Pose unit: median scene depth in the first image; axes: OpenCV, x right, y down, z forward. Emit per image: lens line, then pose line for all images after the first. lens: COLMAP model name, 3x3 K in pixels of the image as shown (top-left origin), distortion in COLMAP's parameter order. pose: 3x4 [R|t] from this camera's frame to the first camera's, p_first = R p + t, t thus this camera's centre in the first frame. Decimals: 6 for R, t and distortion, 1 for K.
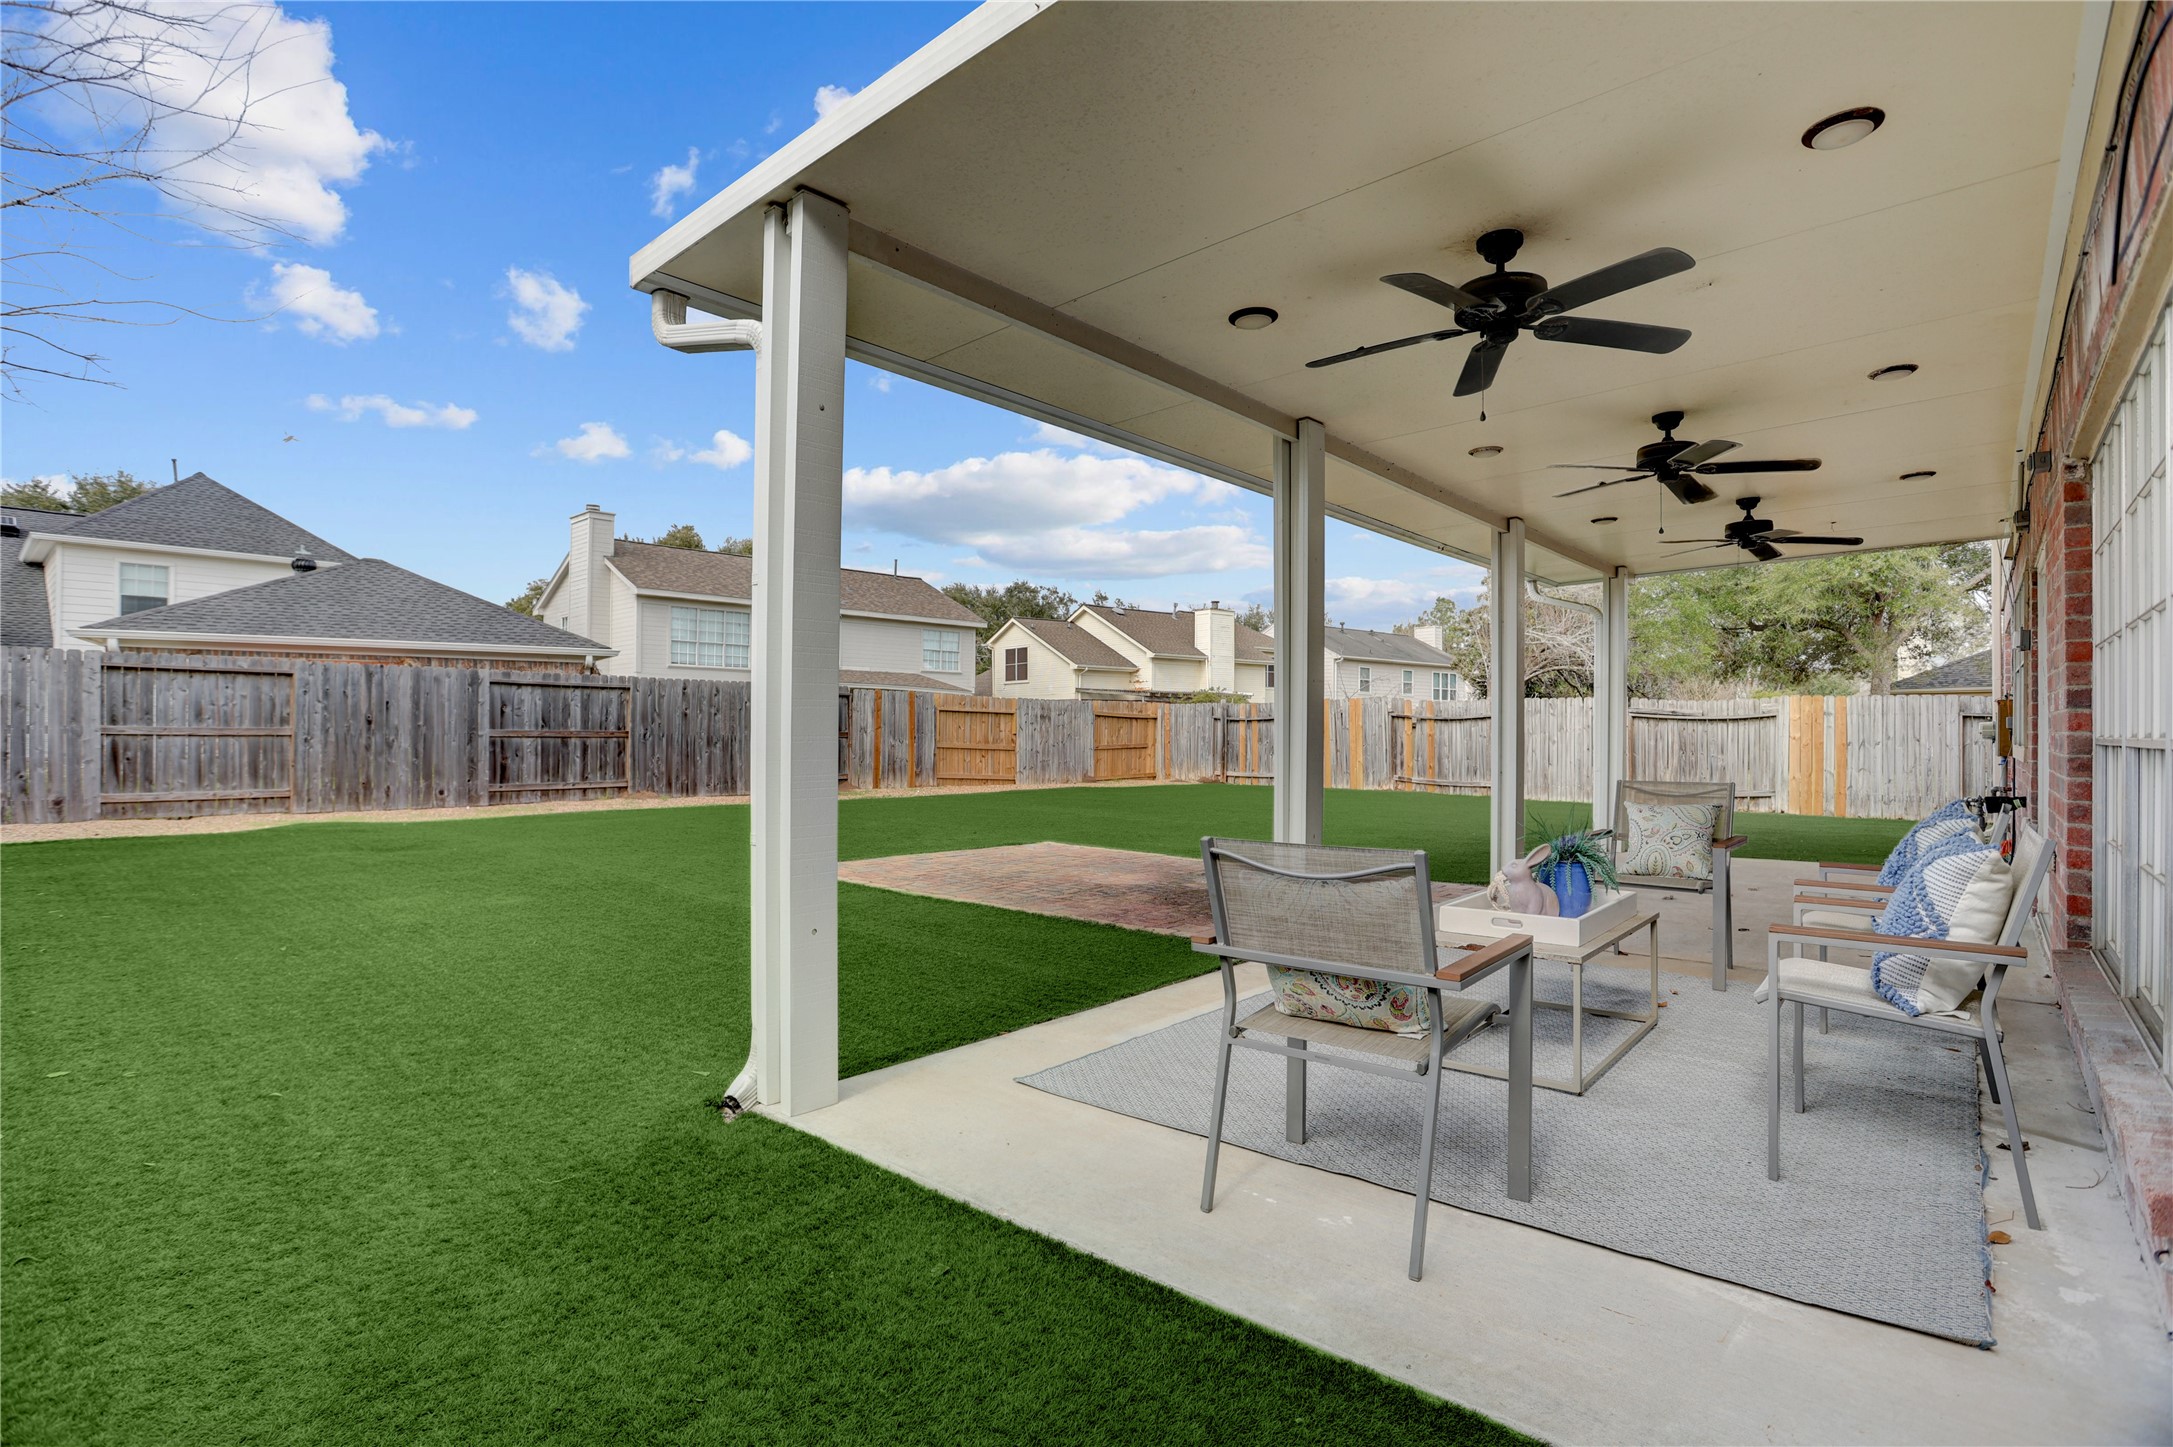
lens RADIAL K [[1069.5, 0, 1080.5], [0, 1069.5, 711.1], [0, 0, 1]] dist [-0.002626, -0.000037]
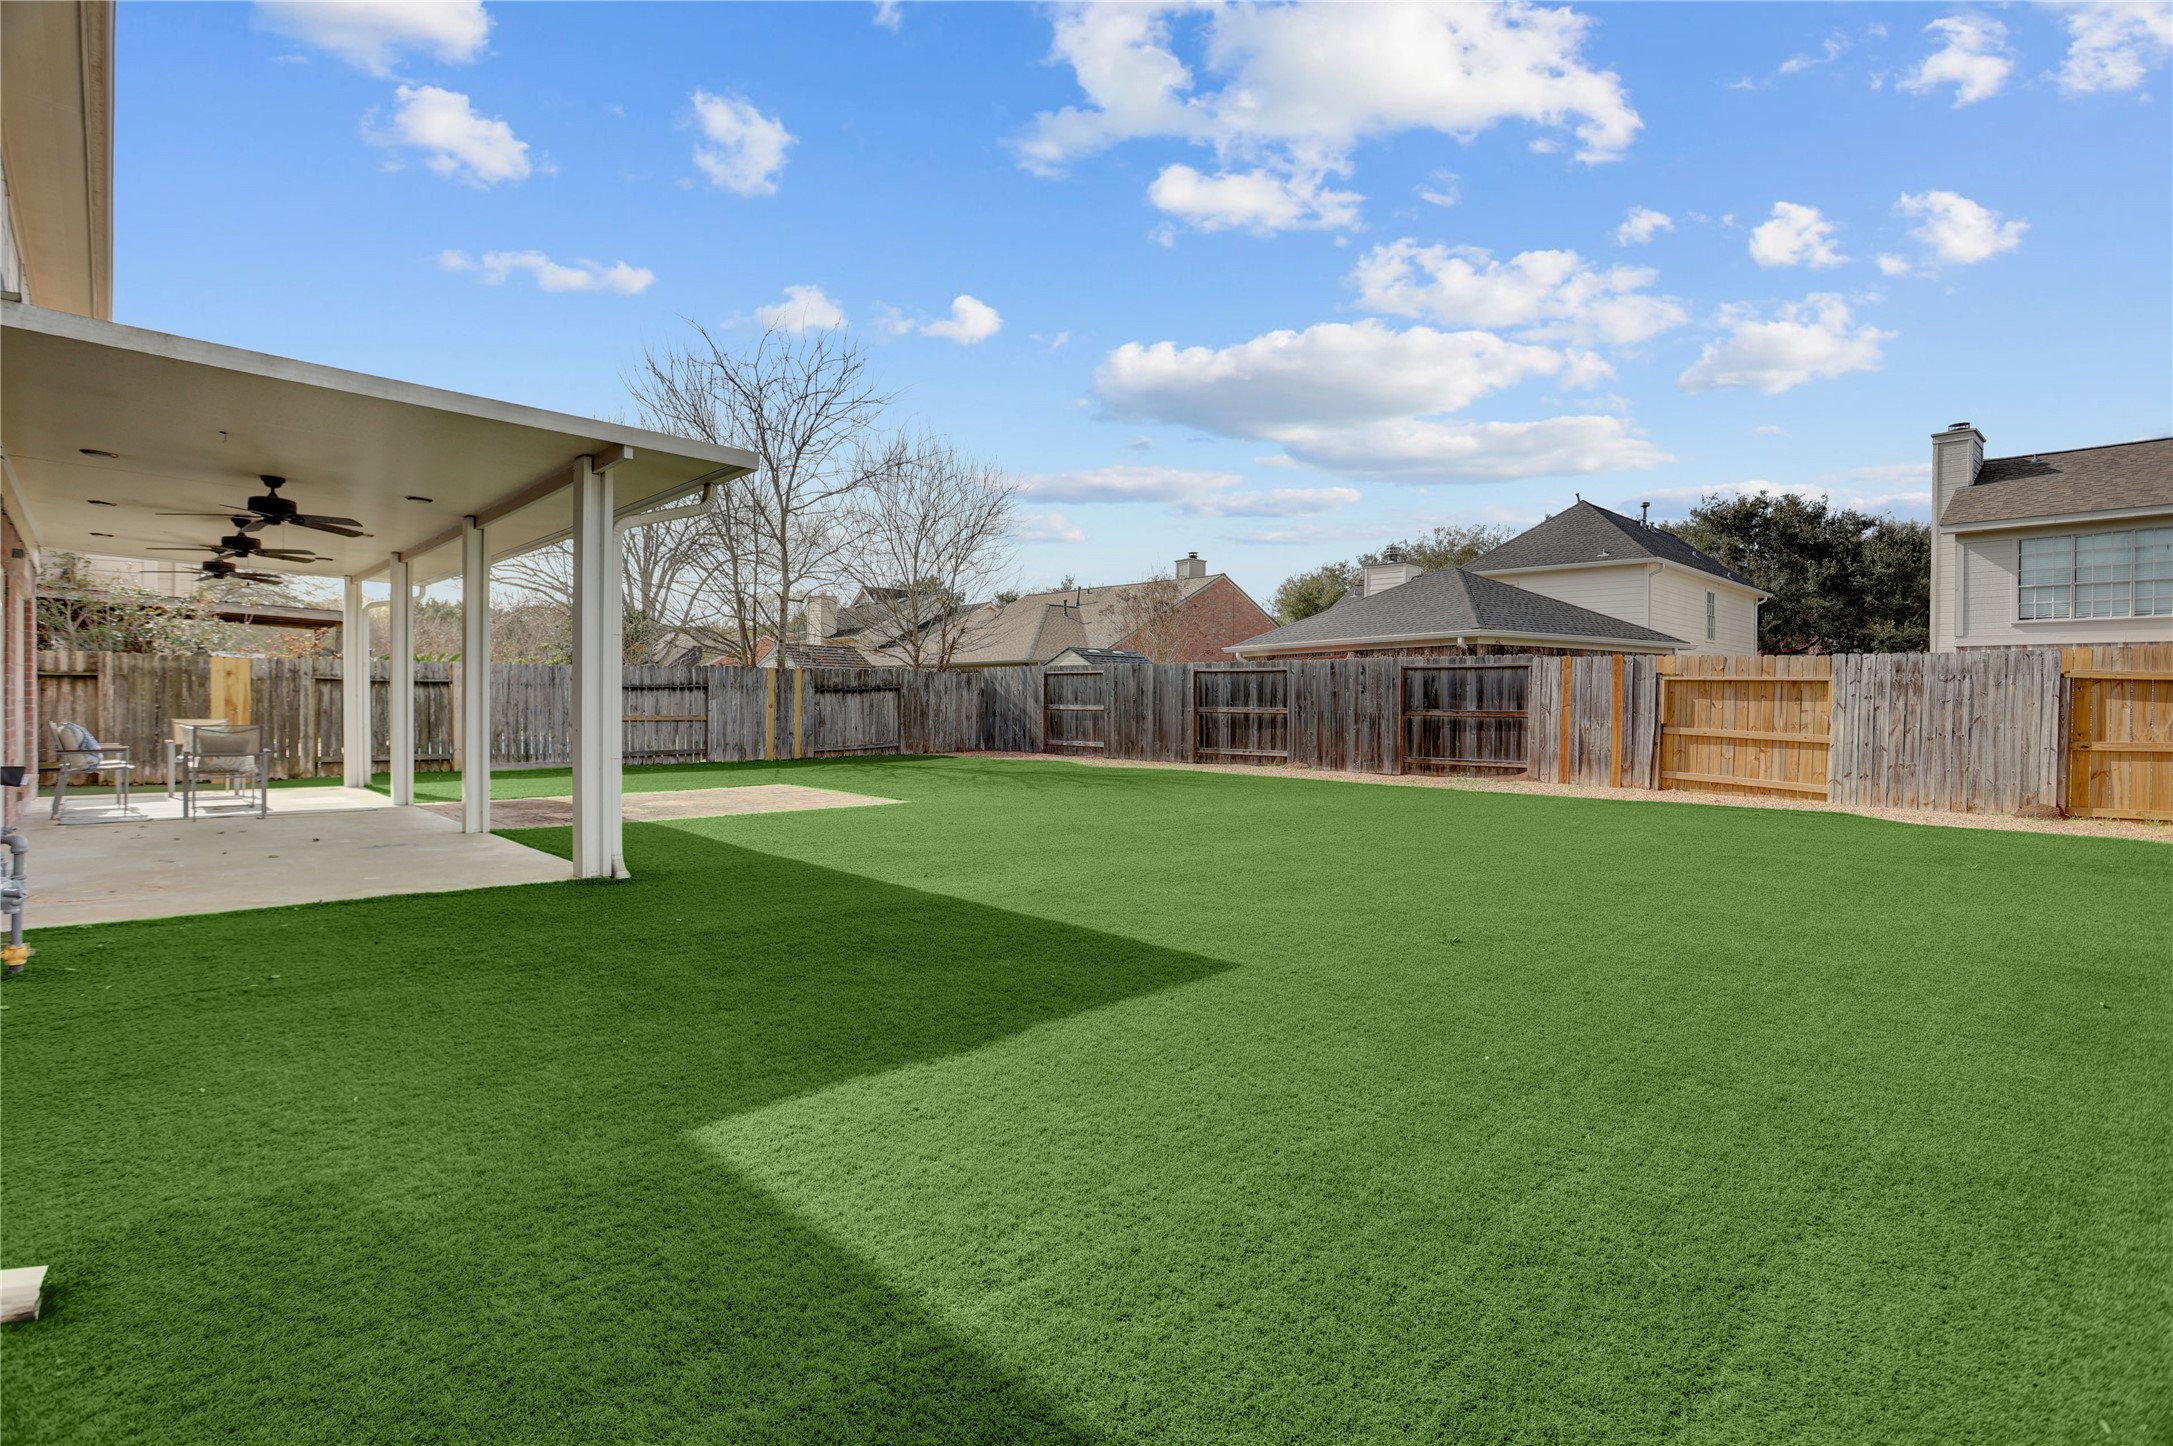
lens RADIAL K [[1069.5, 0, 1080.5], [0, 1069.5, 710.6], [0, 0, 1]] dist [-0.002626, -0.000037]
pose [[-0.081434, -0.006203, -0.996659, 0.712890], [0.009194, 0.999933, -0.006974, 0.025938], [0.996636, -0.009731, -0.081371, 0.849514]]
